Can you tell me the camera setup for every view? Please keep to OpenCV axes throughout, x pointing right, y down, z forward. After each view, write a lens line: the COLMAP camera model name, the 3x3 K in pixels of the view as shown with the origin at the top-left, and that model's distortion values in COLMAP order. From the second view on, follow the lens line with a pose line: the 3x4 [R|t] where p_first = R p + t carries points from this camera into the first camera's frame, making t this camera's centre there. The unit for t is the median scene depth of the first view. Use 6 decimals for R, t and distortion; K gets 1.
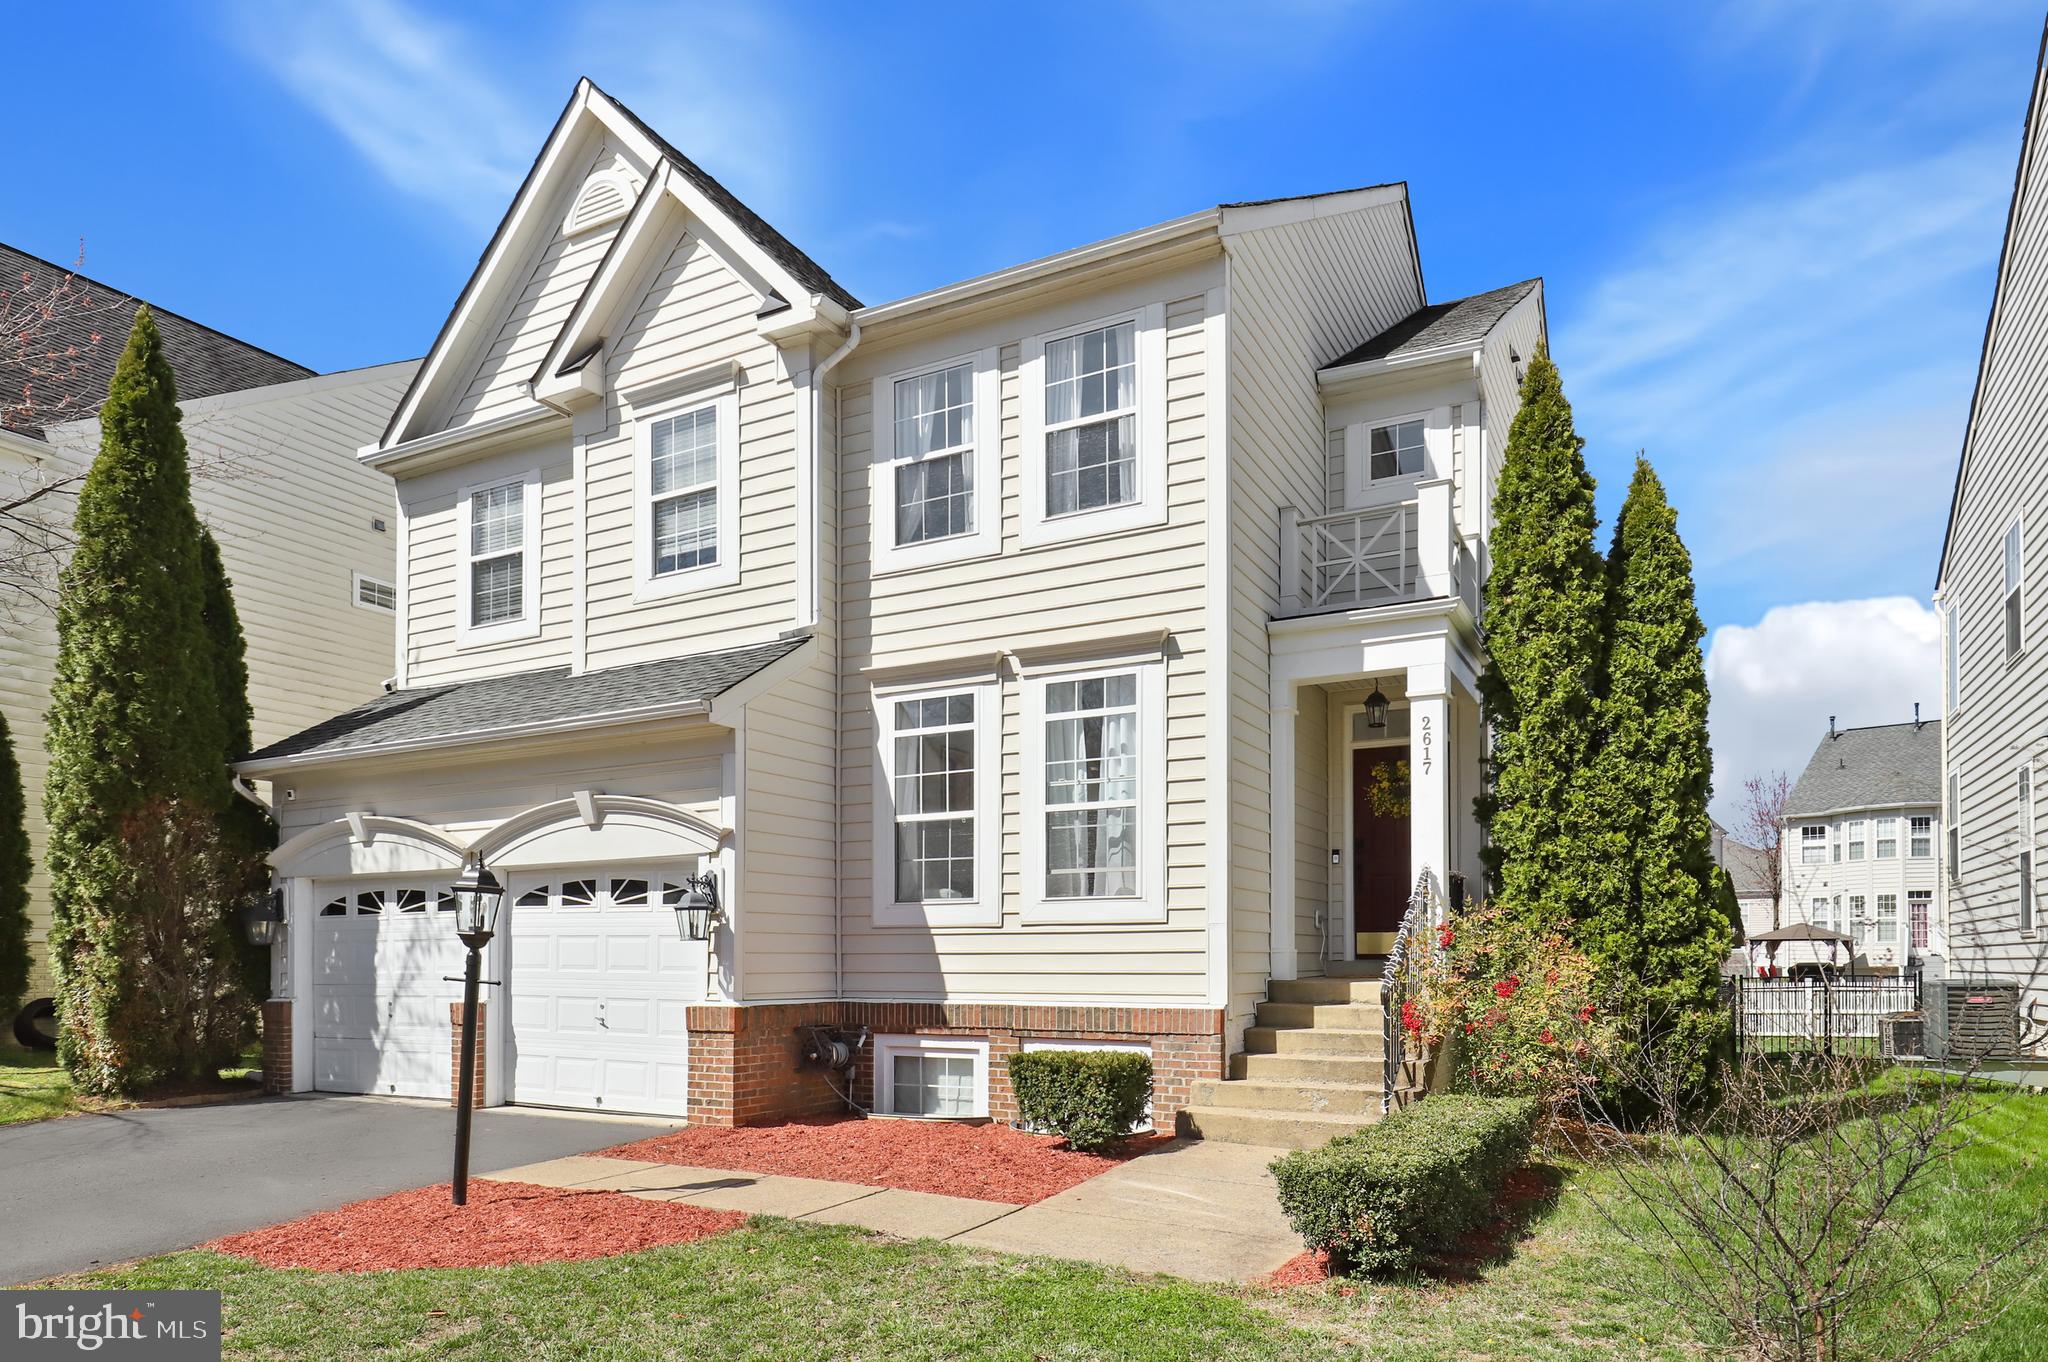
lens RADIAL K [[1331.1, 0, 1036.9], [0, 1331.1, 674.8], [0, 0, 1]] dist [-0.000532, -0.007551]
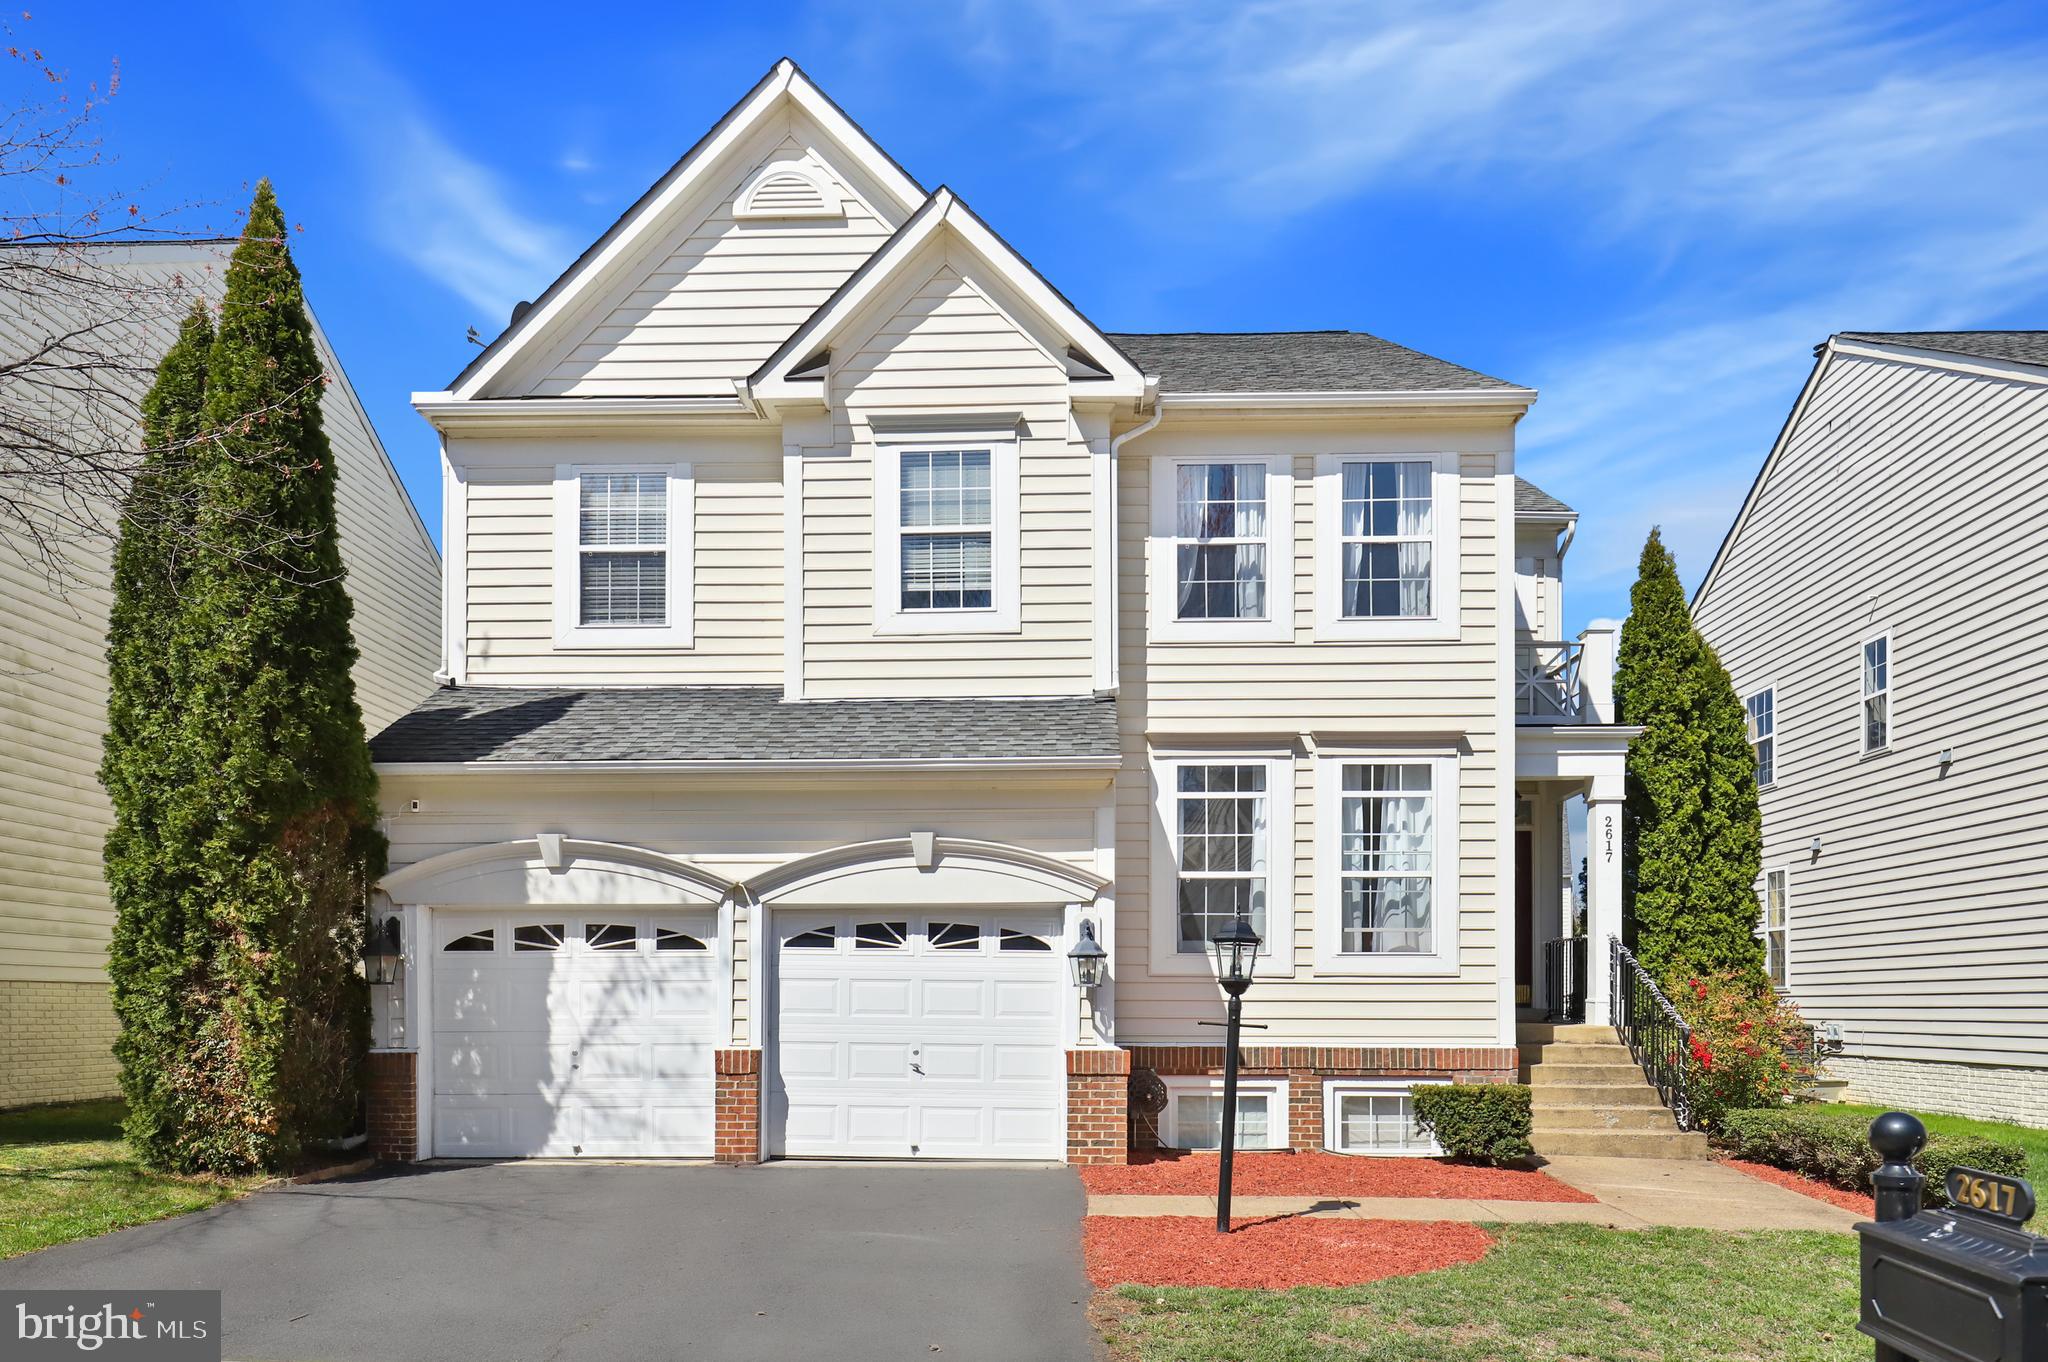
lens RADIAL K [[1411.0, 0, 1018.1], [0, 1411.0, 688.8], [0, 0, 1]] dist [0.000560, -0.009309]
pose [[0.890629, 0.104026, 0.442673, -0.712791], [-0.100437, 0.994441, -0.031616, 0.007945], [-0.443501, -0.016302, 0.896126, 0.038247]]
